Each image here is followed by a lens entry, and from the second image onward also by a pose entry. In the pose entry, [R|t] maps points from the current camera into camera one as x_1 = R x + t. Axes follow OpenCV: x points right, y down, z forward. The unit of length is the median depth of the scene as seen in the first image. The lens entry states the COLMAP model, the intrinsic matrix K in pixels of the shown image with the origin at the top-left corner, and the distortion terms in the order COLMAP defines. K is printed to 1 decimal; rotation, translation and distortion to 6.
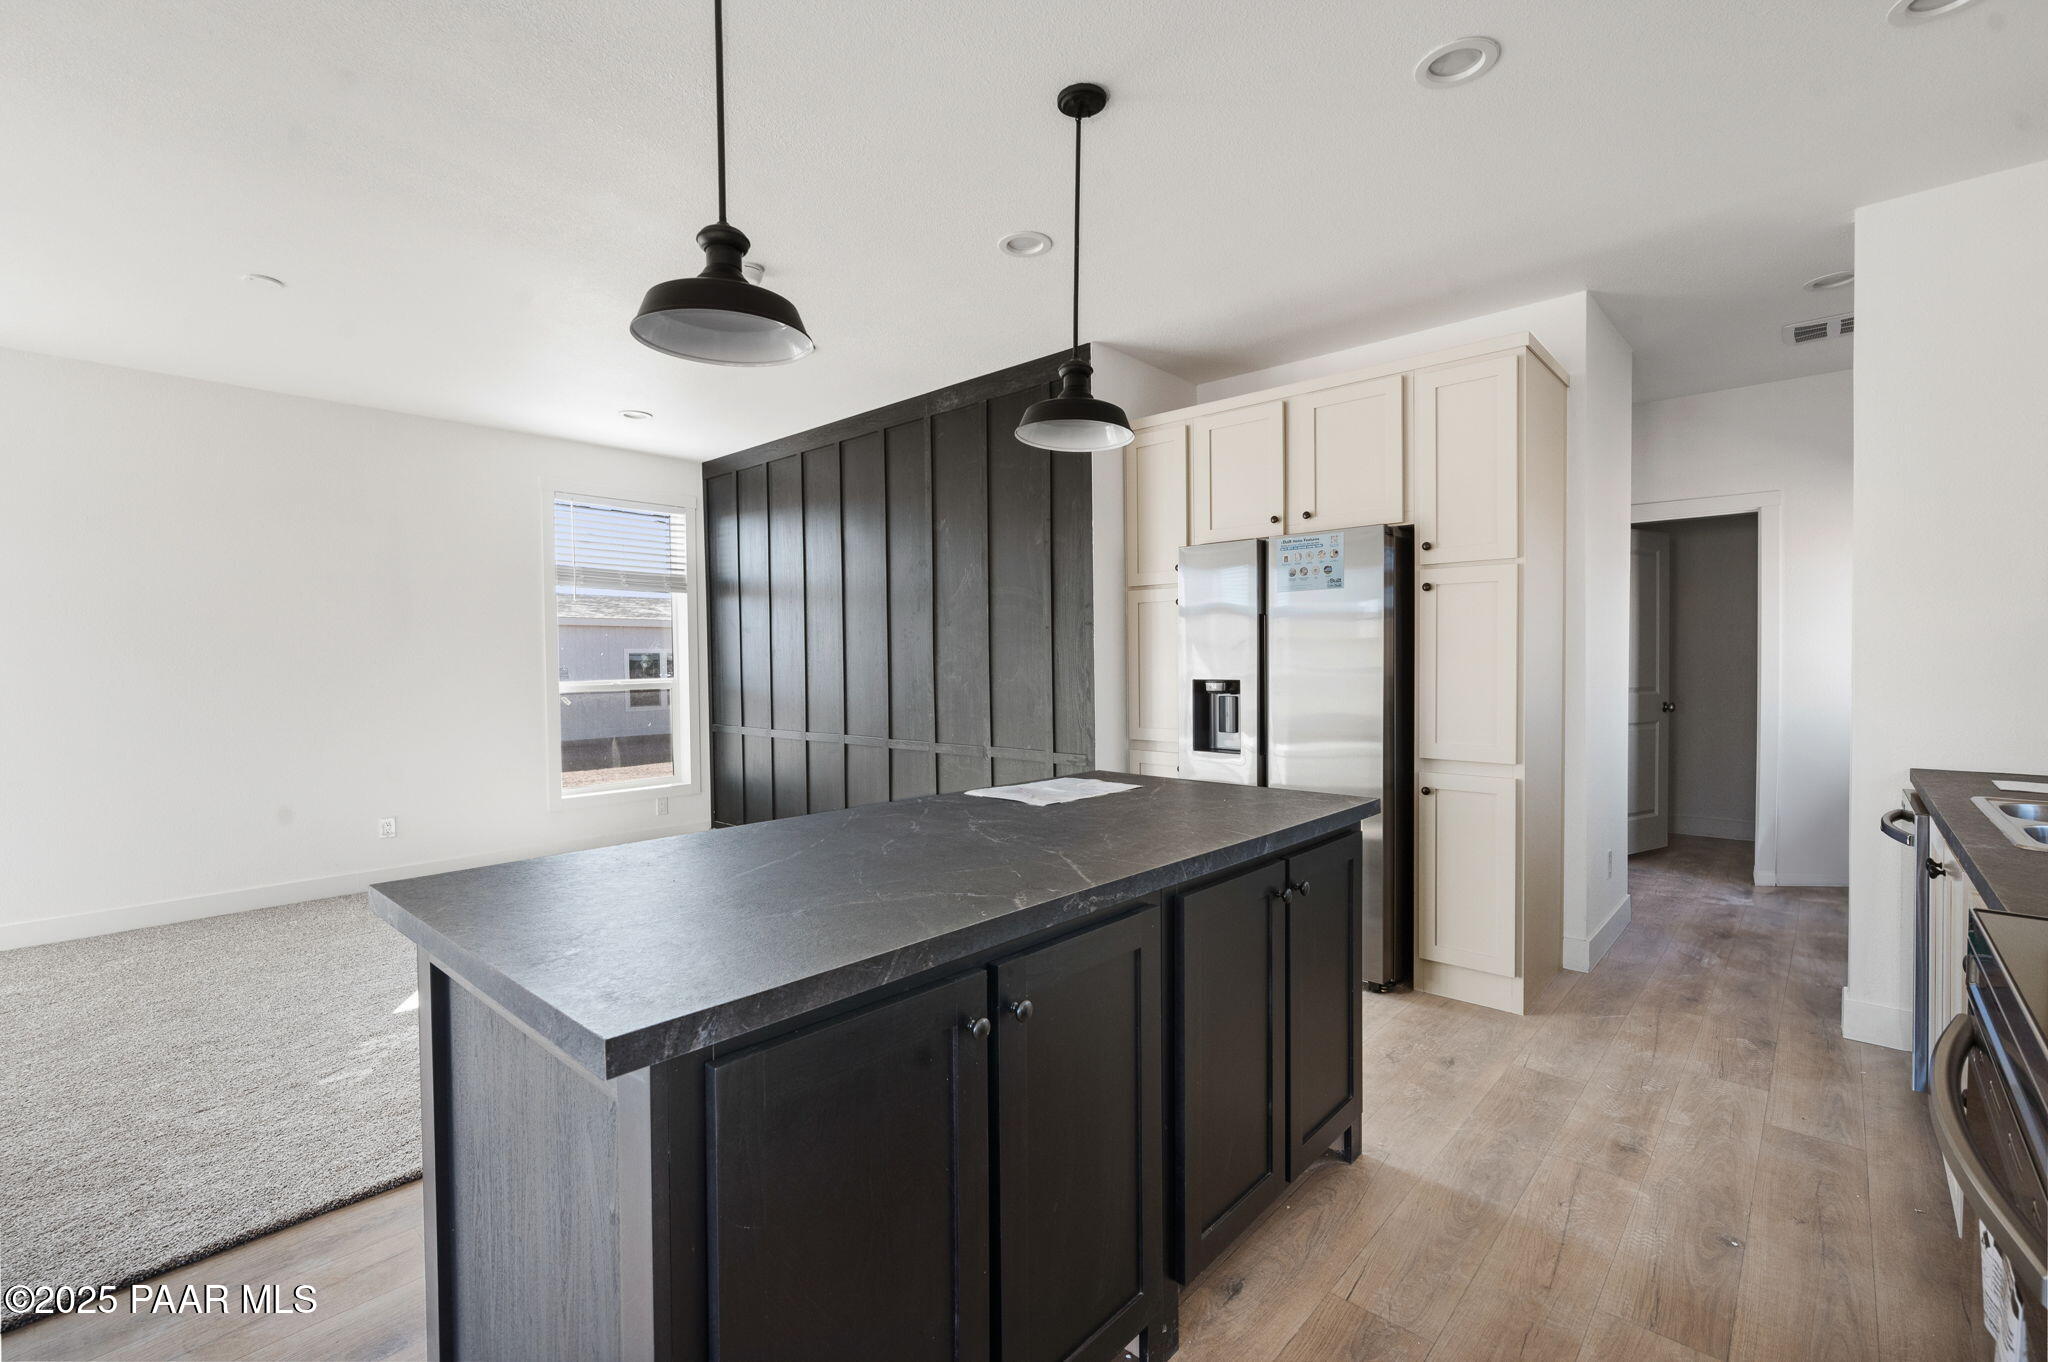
lens RADIAL K [[891.8, 0, 1024.0], [0, 891.8, 681.0], [0, 0, 1]] dist [0.000722, 0.000063]
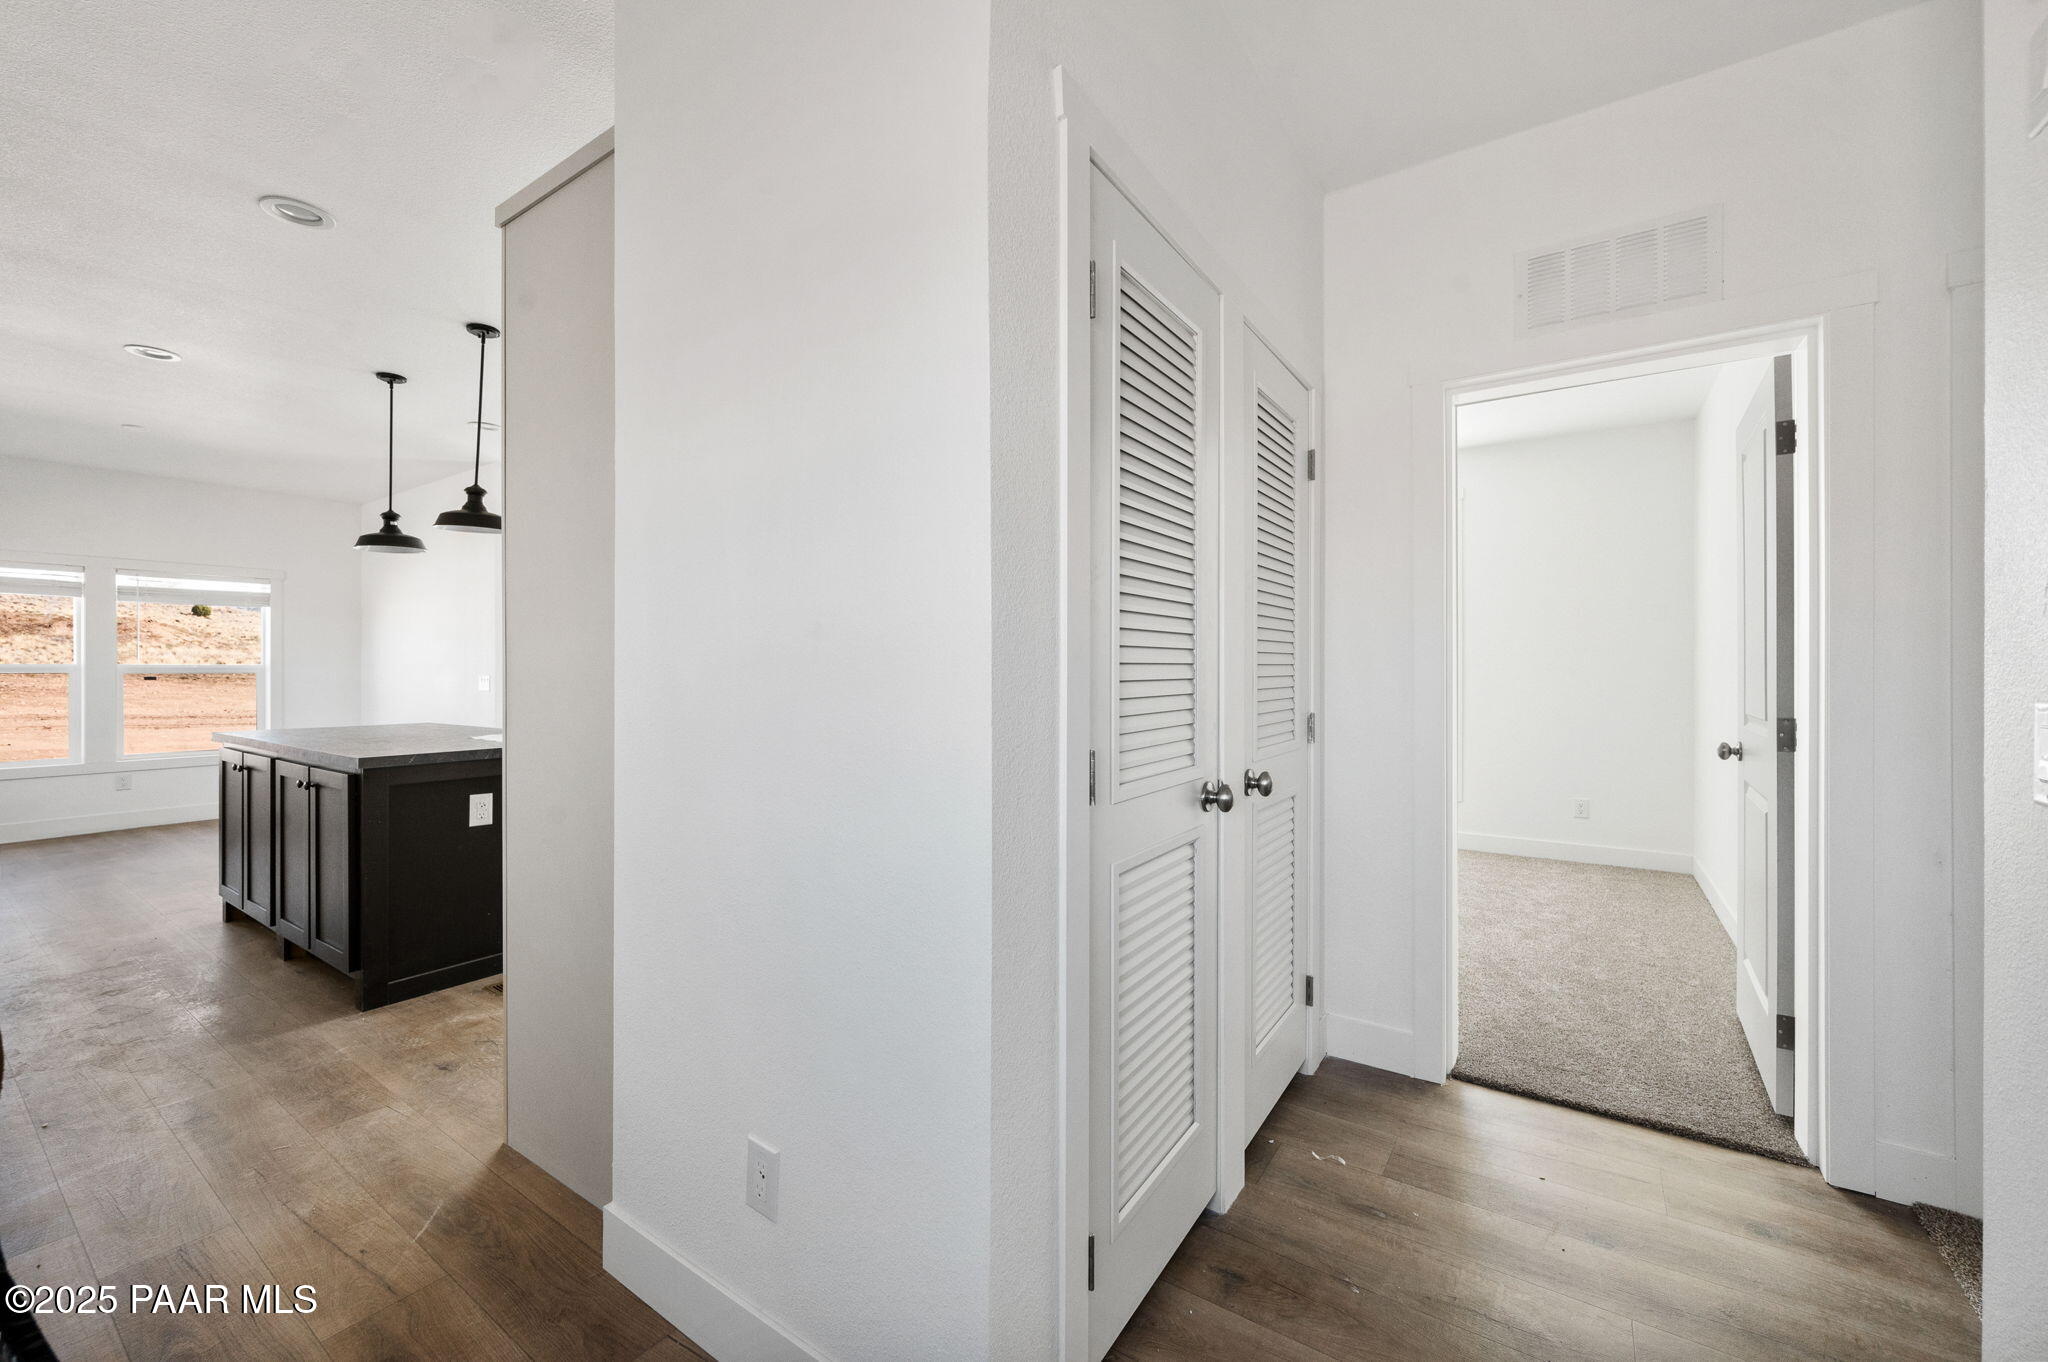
lens RADIAL K [[805.2, 0, 1030.6], [0, 805.2, 668.1], [0, 0, 1]] dist [0.000388, -0.000108]
pose [[0.140786, 0.008994, -0.989999, 1.304073], [-0.025589, 0.999658, 0.005443, -0.030932], [0.989709, 0.024567, 0.140968, 1.357868]]
